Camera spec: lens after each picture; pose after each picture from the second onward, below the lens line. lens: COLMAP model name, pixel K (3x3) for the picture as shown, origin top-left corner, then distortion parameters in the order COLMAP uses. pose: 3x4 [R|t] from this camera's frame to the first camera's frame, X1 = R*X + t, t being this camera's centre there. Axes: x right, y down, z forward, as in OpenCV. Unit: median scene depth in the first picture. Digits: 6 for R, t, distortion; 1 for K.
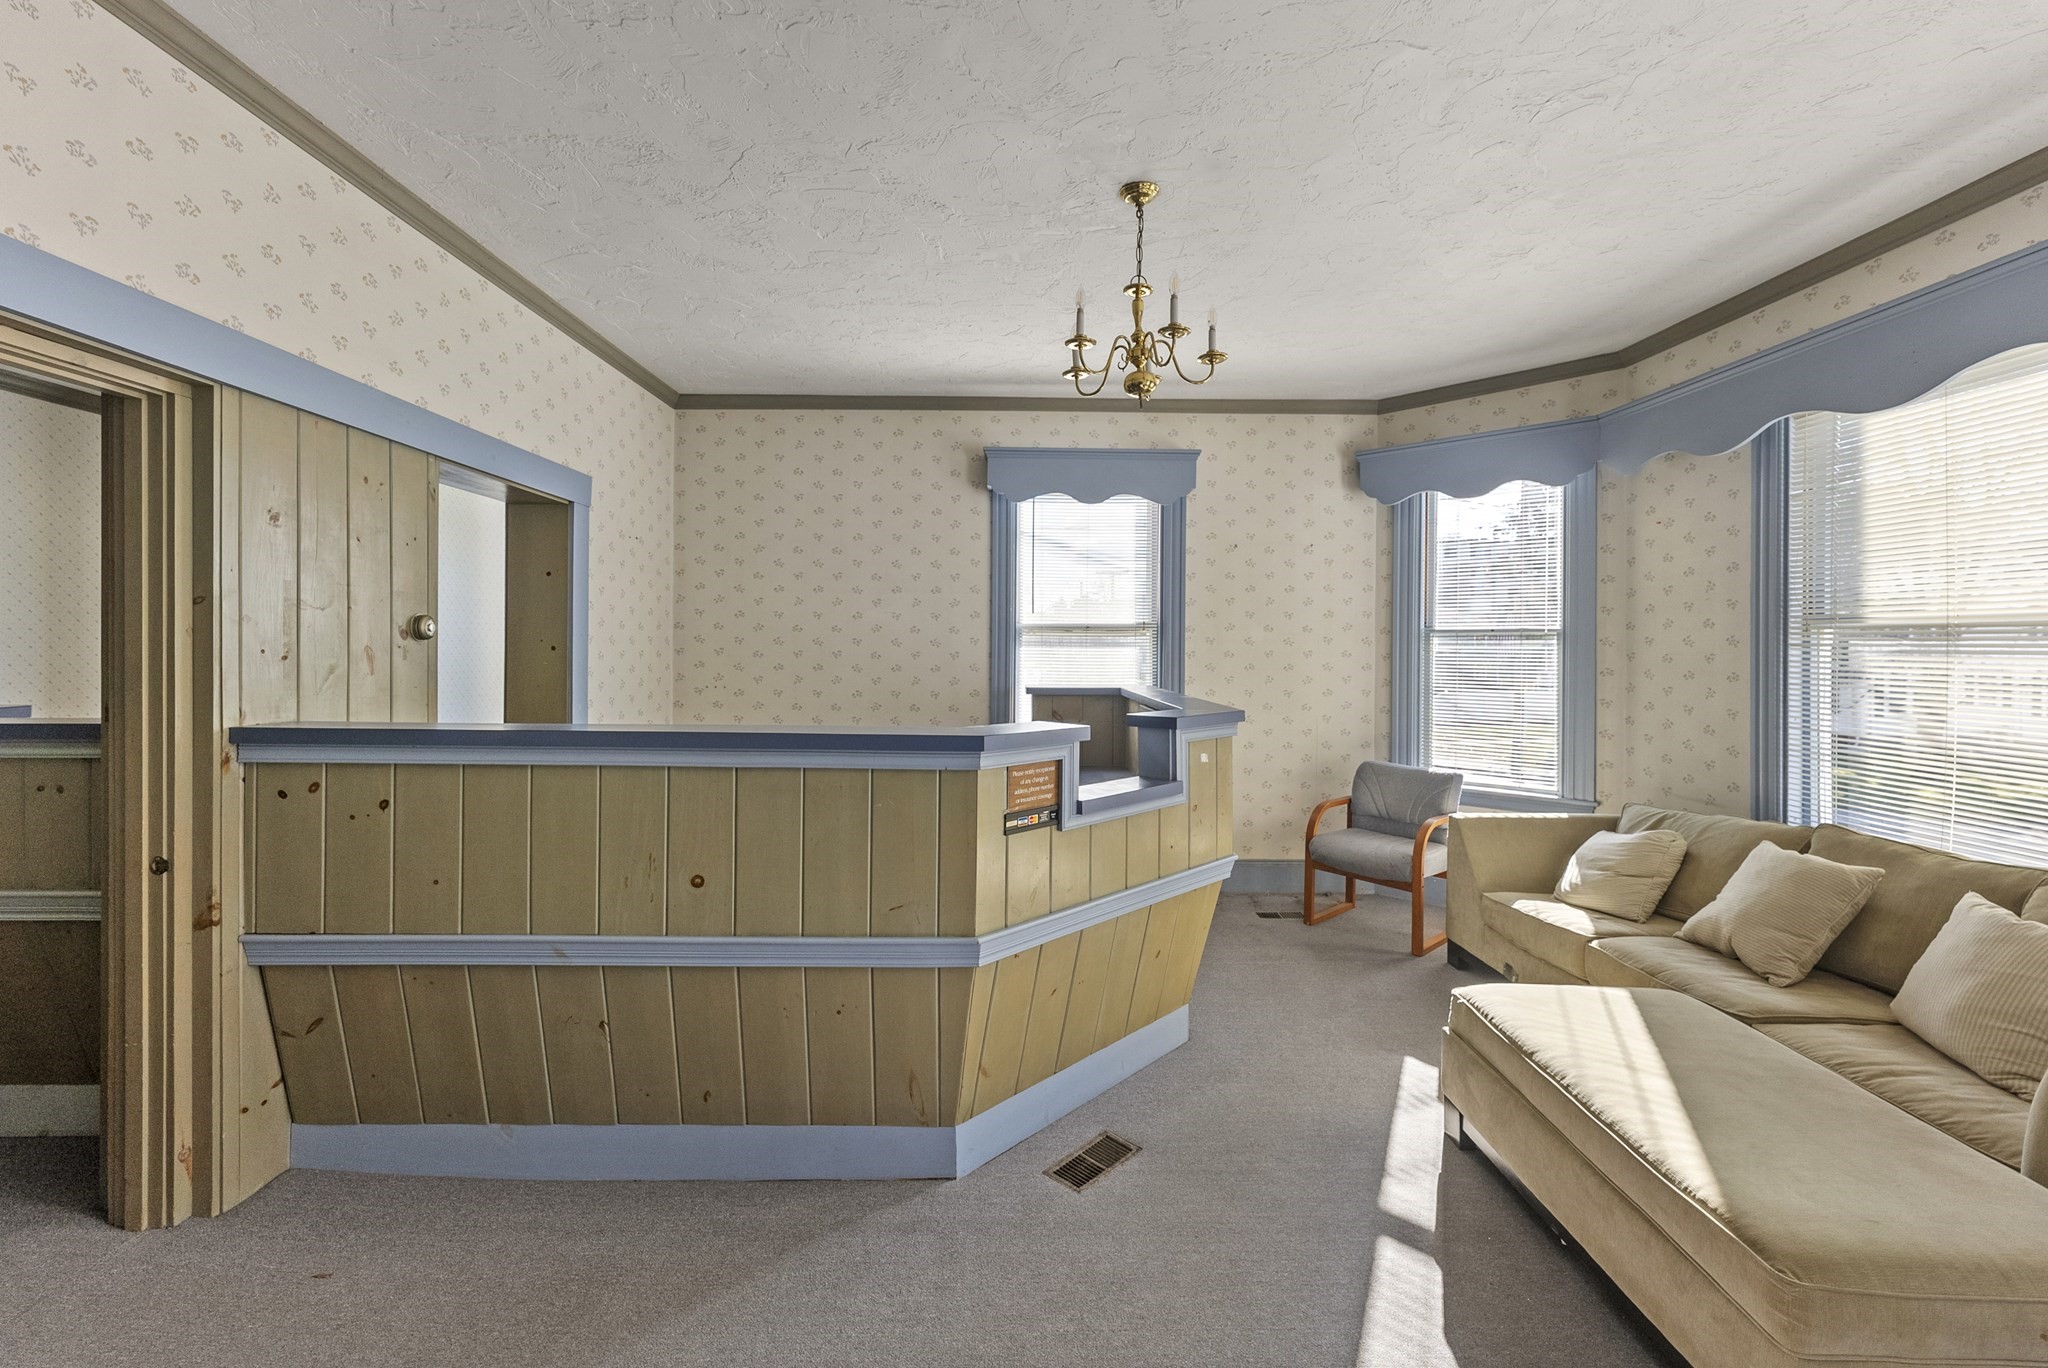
lens RADIAL K [[845.7, 0, 1023.6], [0, 845.7, 649.8], [0, 0, 1]] dist [0.001921, 0.000336]
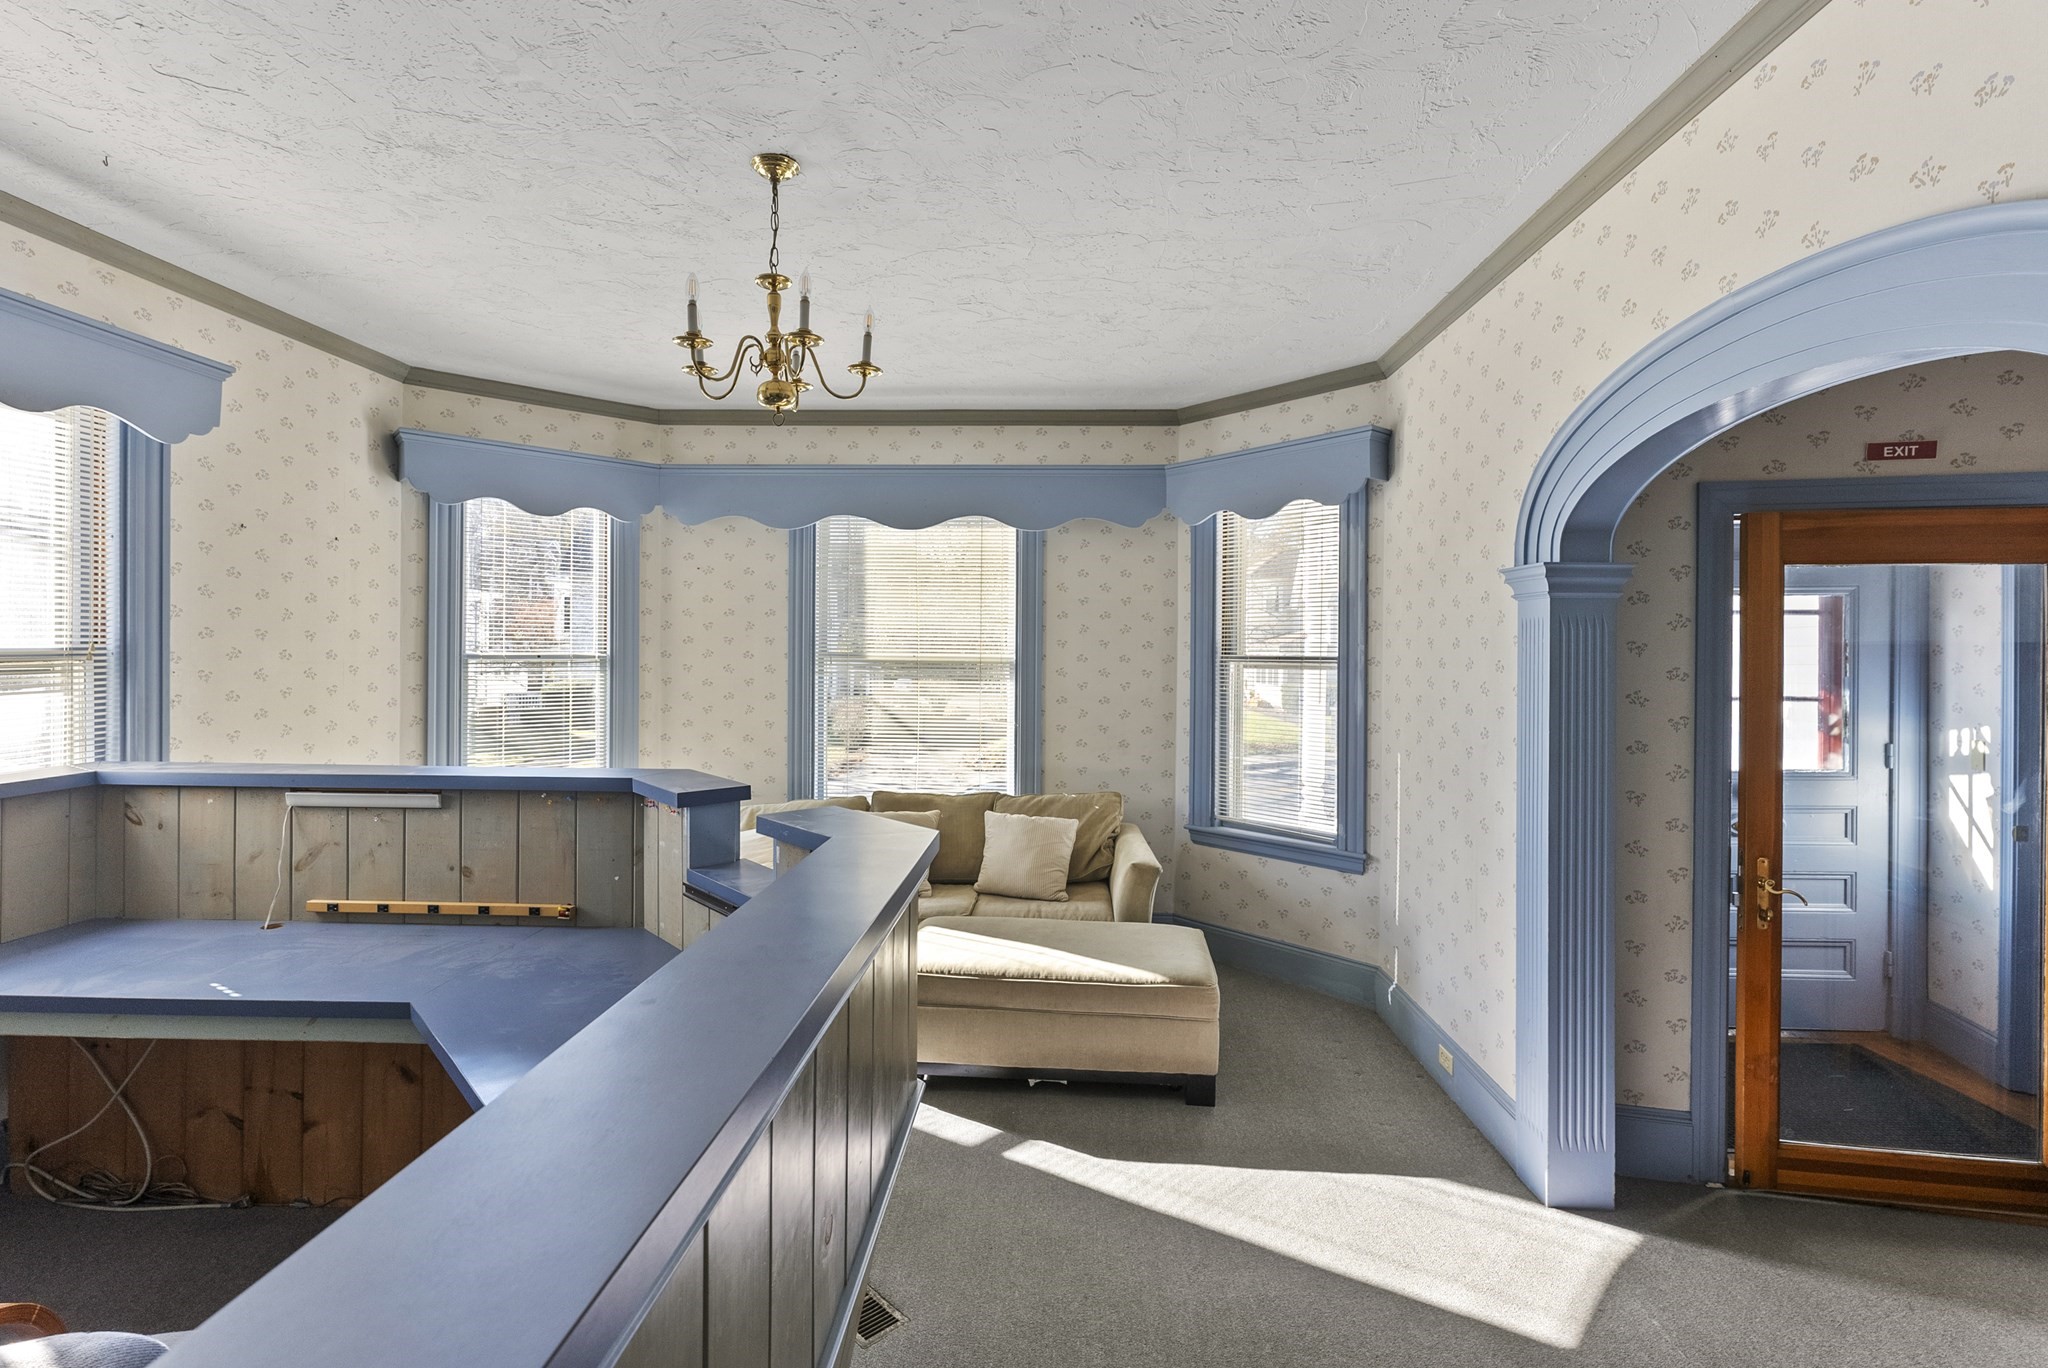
lens RADIAL K [[919.3, 0, 1020.2], [0, 919.3, 651.4], [0, 0, 1]] dist [-0.001105, 0.000252]
pose [[0.066774, -0.005957, 0.997750, -0.412211], [-0.002554, 0.999978, 0.006141, -0.034798], [-0.997765, -0.002959, 0.066757, 0.376882]]
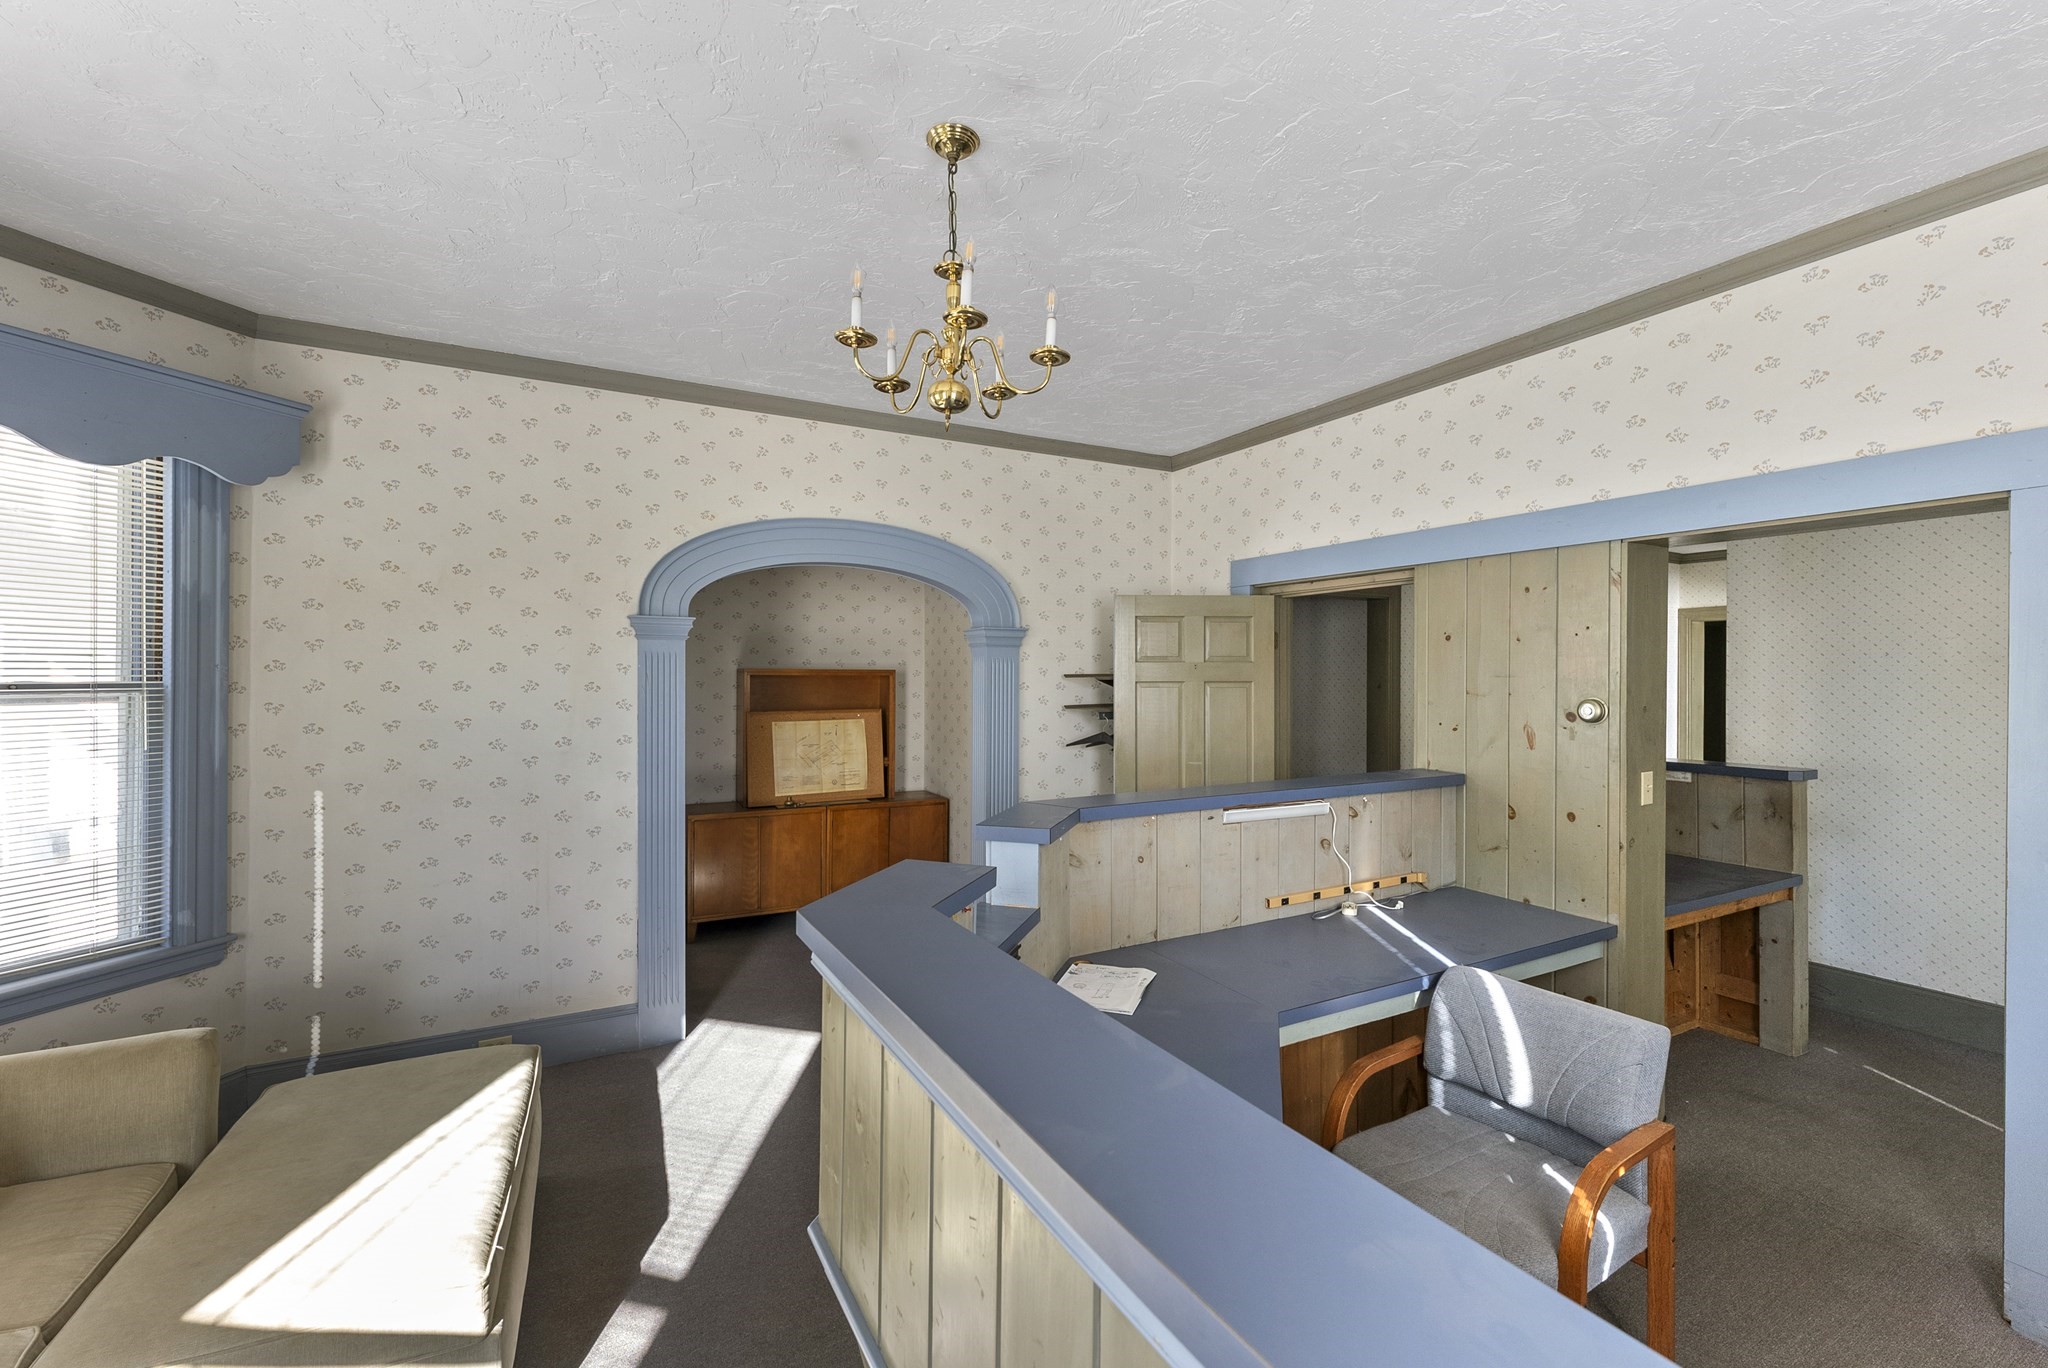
lens RADIAL K [[845.7, 0, 1029.1], [0, 845.7, 673.1], [0, 0, 1]] dist [0.001921, 0.000336]
pose [[-0.892271, -0.006860, -0.451447, 0.221361], [-0.008960, 0.999957, 0.002515, -0.039859], [0.451411, 0.006289, -0.892294, 0.926028]]
